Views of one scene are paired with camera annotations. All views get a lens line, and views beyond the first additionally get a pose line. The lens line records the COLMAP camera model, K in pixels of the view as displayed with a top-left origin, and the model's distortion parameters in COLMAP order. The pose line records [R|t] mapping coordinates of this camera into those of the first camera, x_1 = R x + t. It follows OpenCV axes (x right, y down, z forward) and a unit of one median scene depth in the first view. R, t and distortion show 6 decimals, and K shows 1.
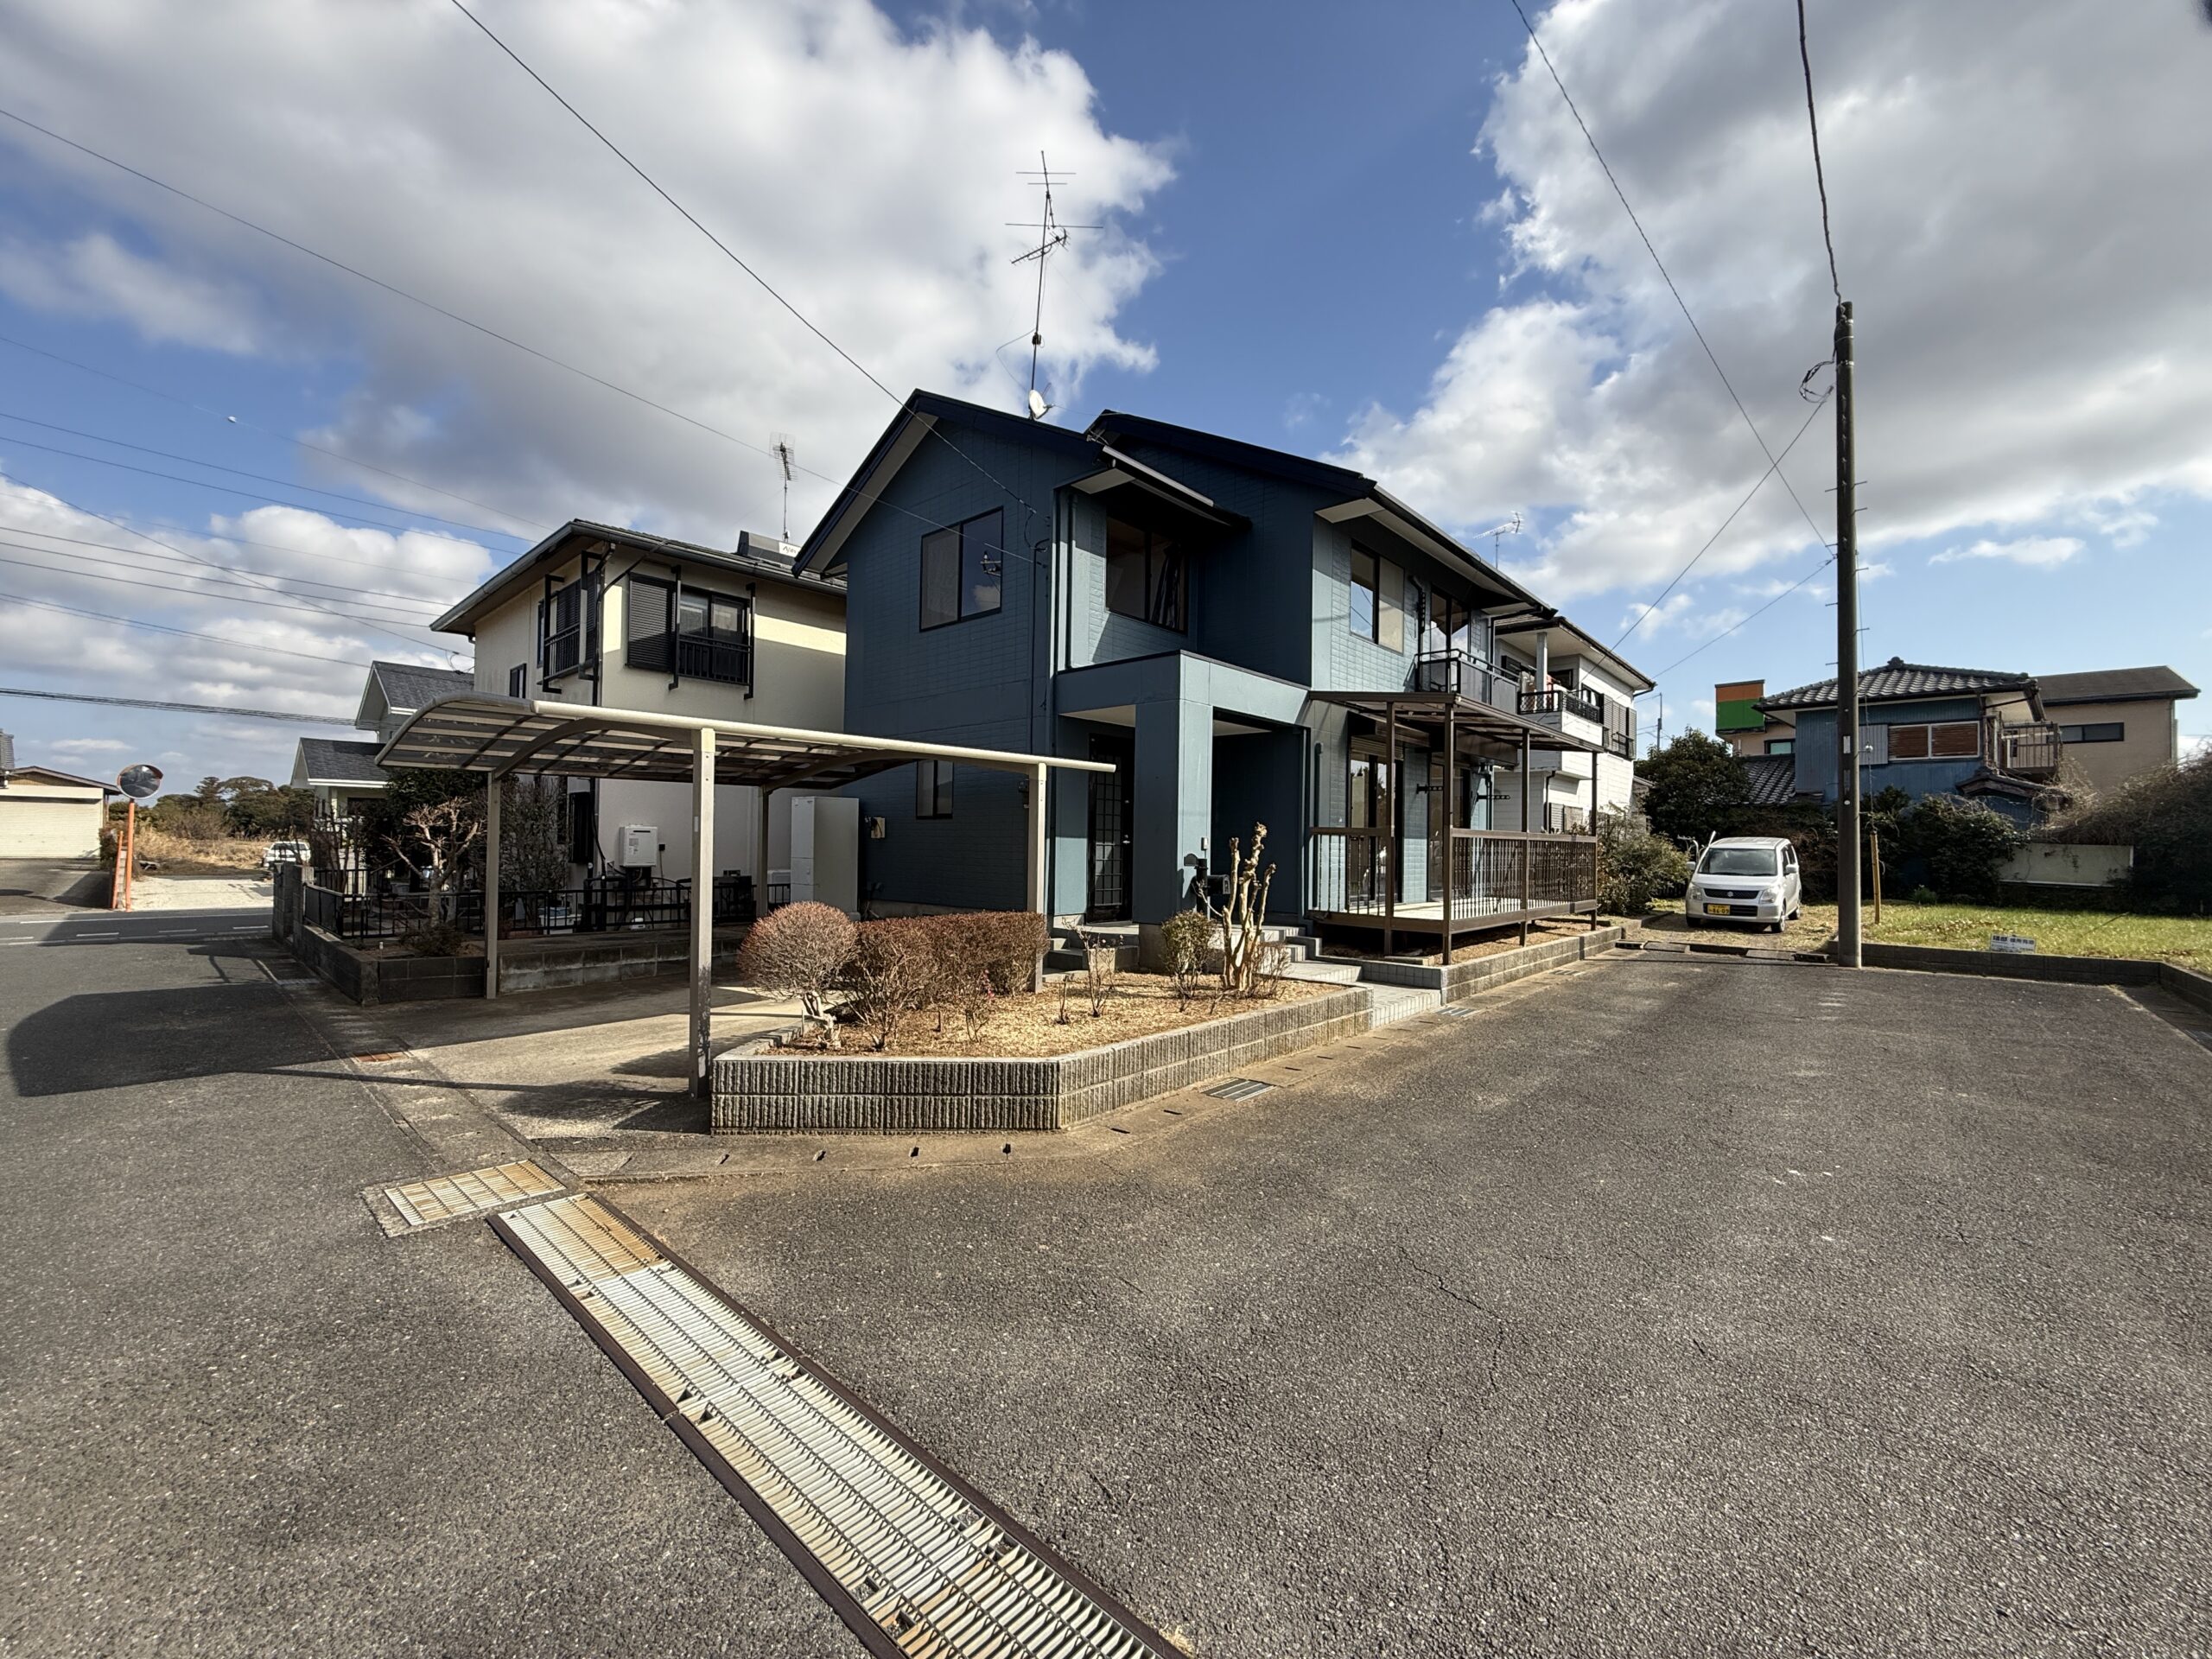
lens RADIAL K [[882.1, 0, 1100.9], [0, 882.1, 835.1], [0, 0, 1]] dist [0.001135, -0.000080]
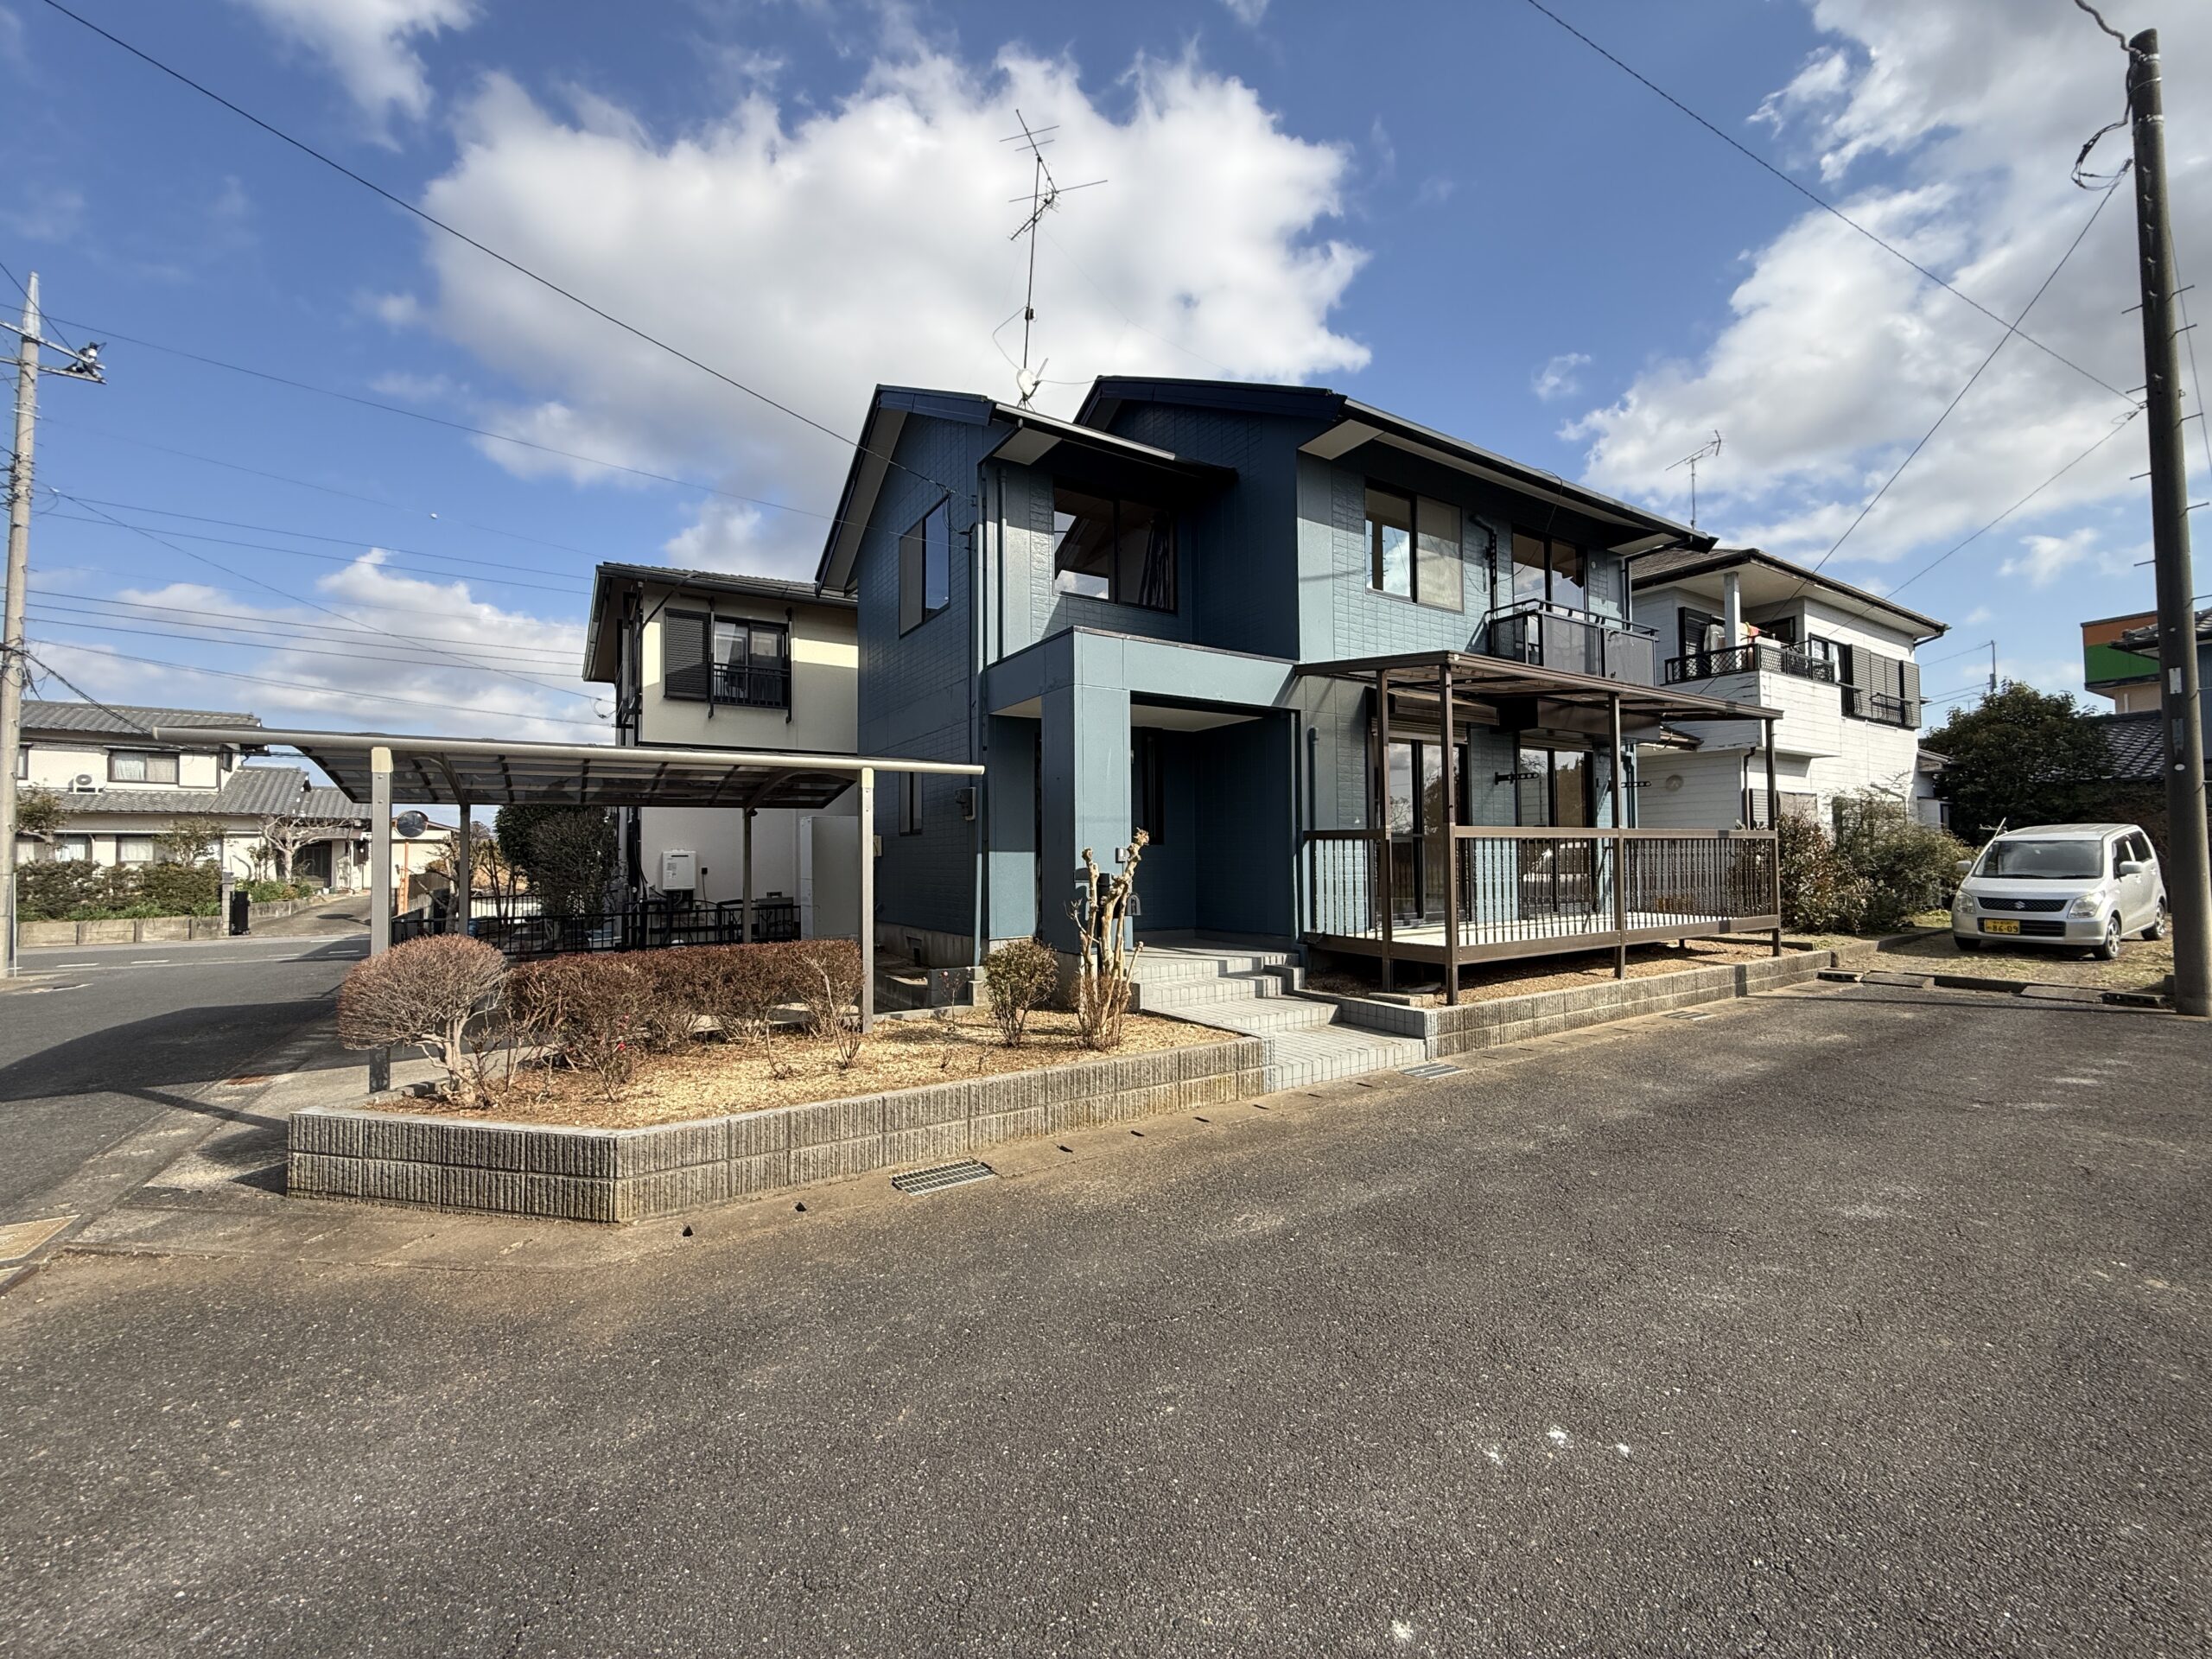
lens RADIAL K [[882.1, 0, 1100.0], [0, 882.1, 833.2], [0, 0, 1]] dist [0.001135, -0.000080]
pose [[0.962424, -0.031969, -0.269664, 0.254619], [0.027264, 0.999404, -0.021175, 0.004934], [0.270180, 0.013027, 0.962722, 0.148829]]
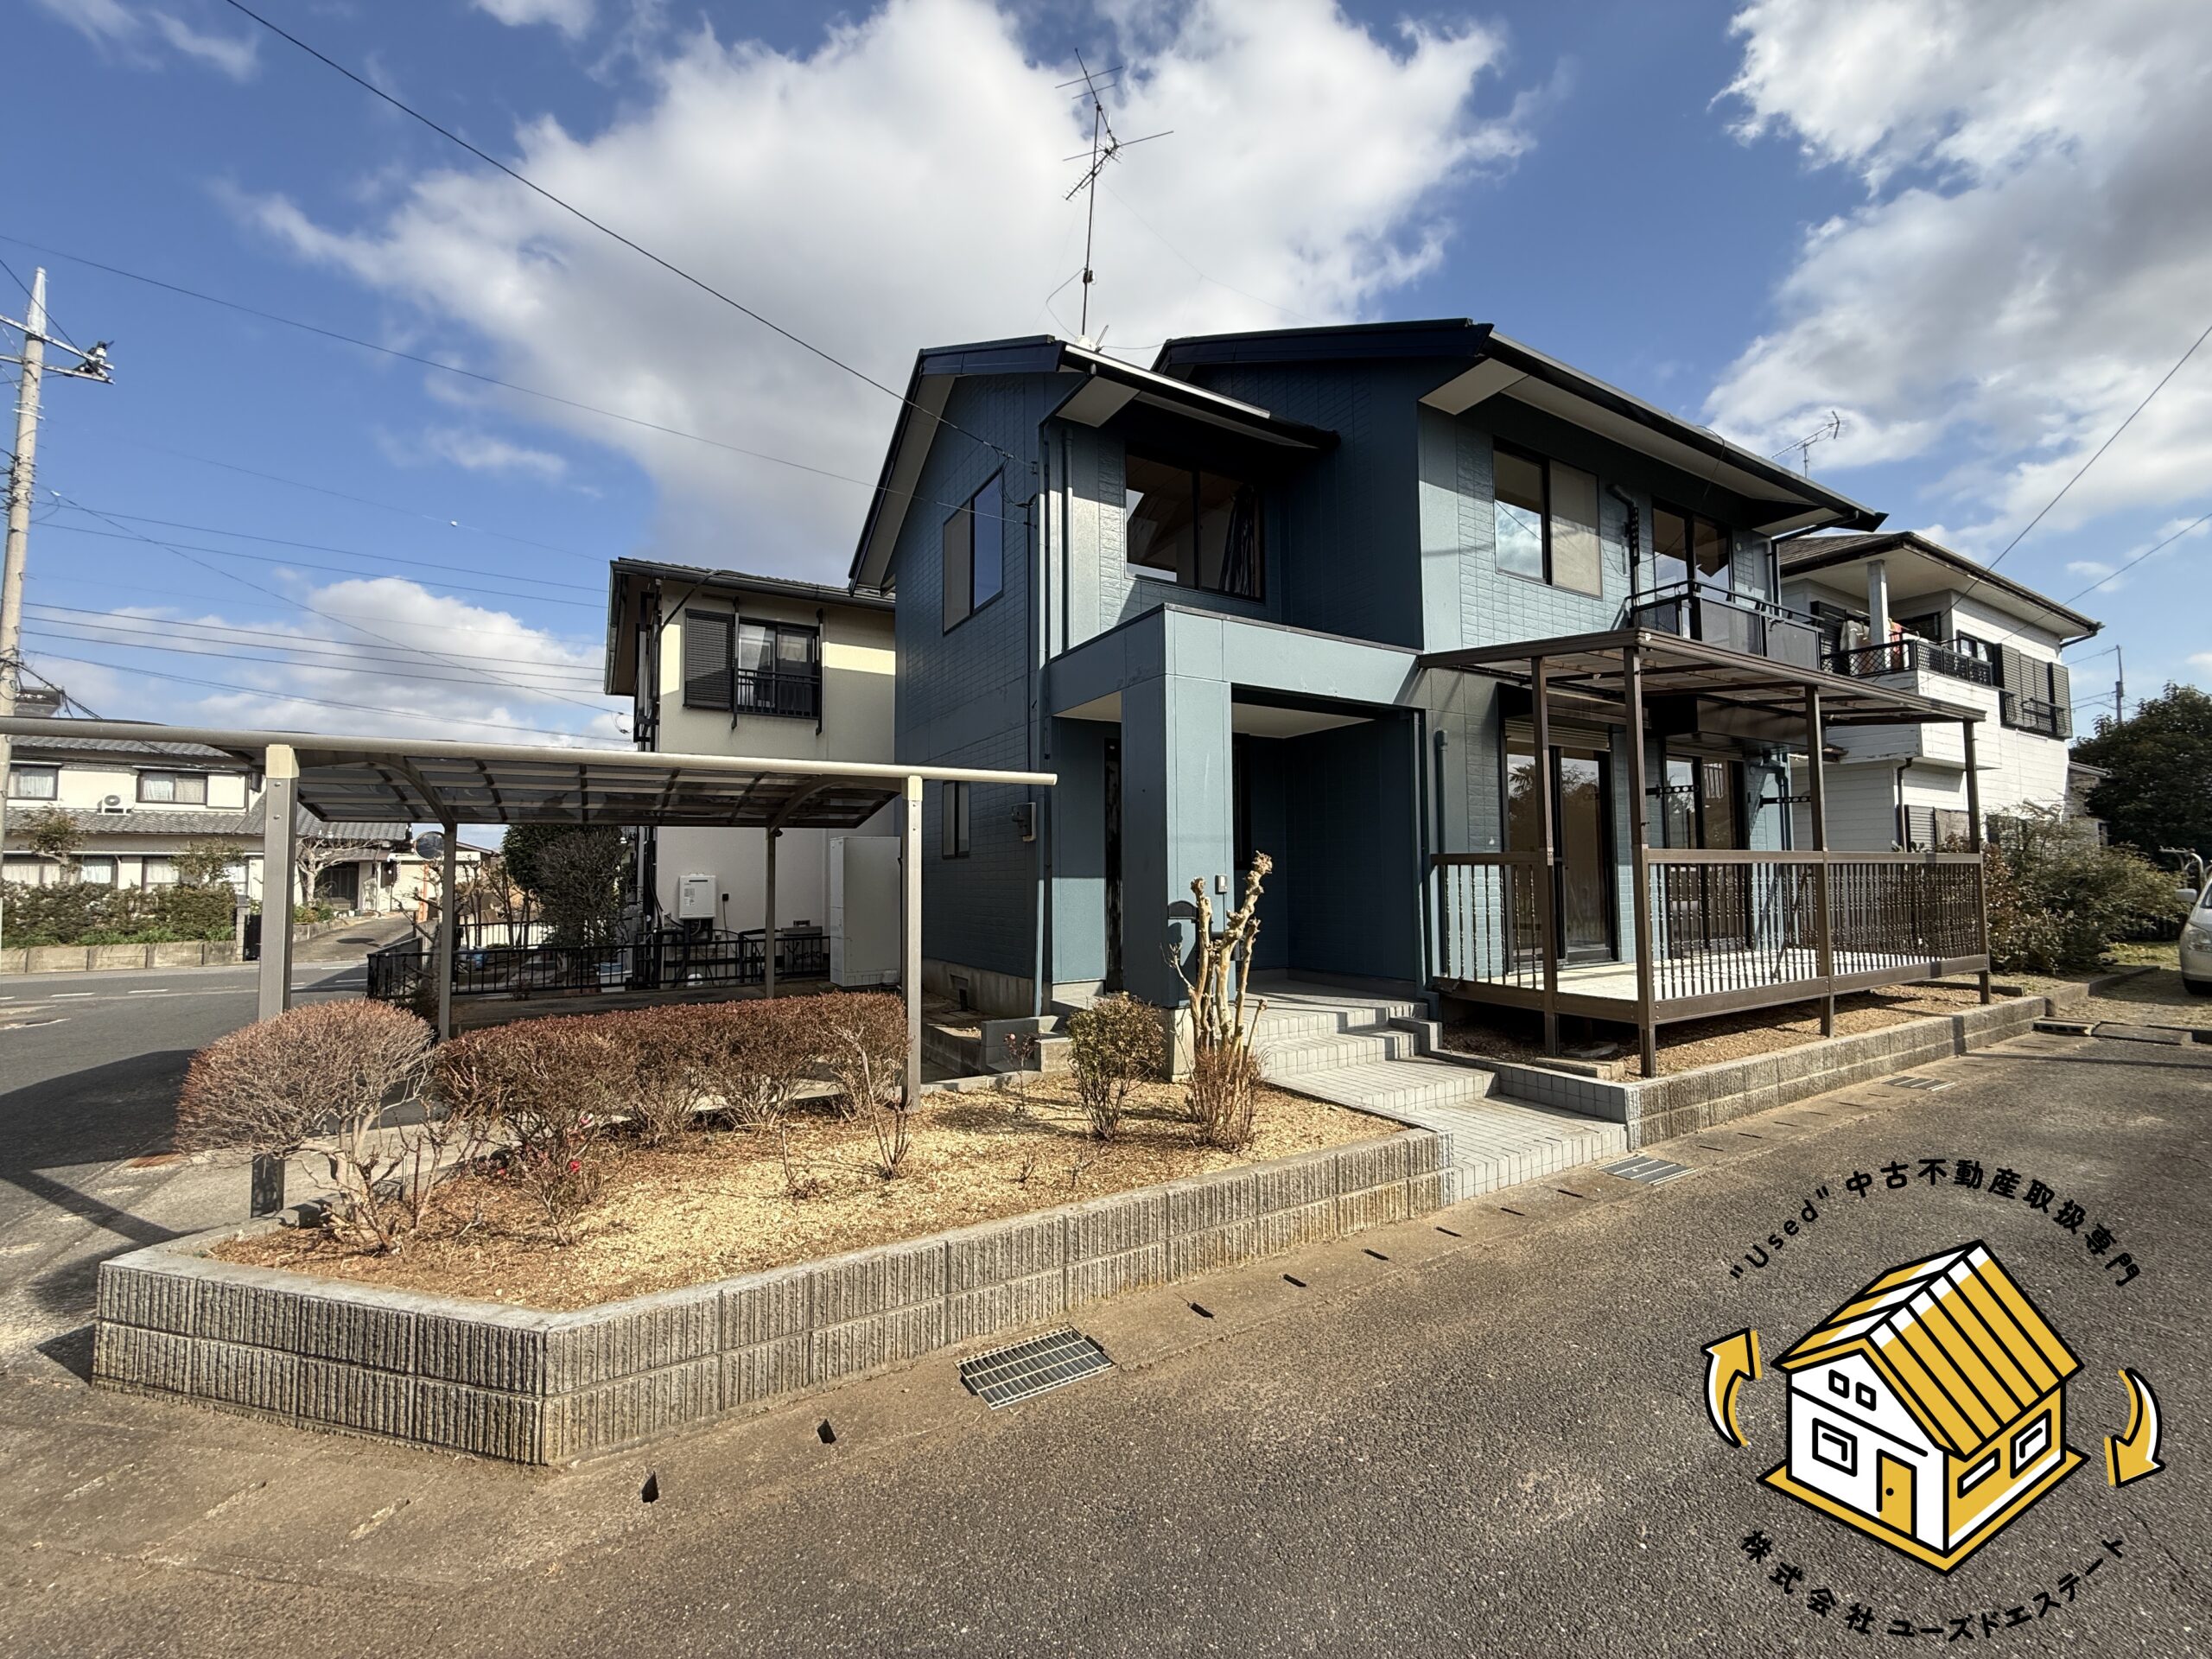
lens RADIAL K [[882.1, 0, 1099.6], [0, 882.1, 832.7], [0, 0, 1]] dist [0.001135, -0.000080]
pose [[0.953578, -0.038961, -0.298616, 0.182204], [0.026330, 0.998585, -0.046207, -0.000722], [0.299994, 0.036199, 0.953254, 0.254149]]
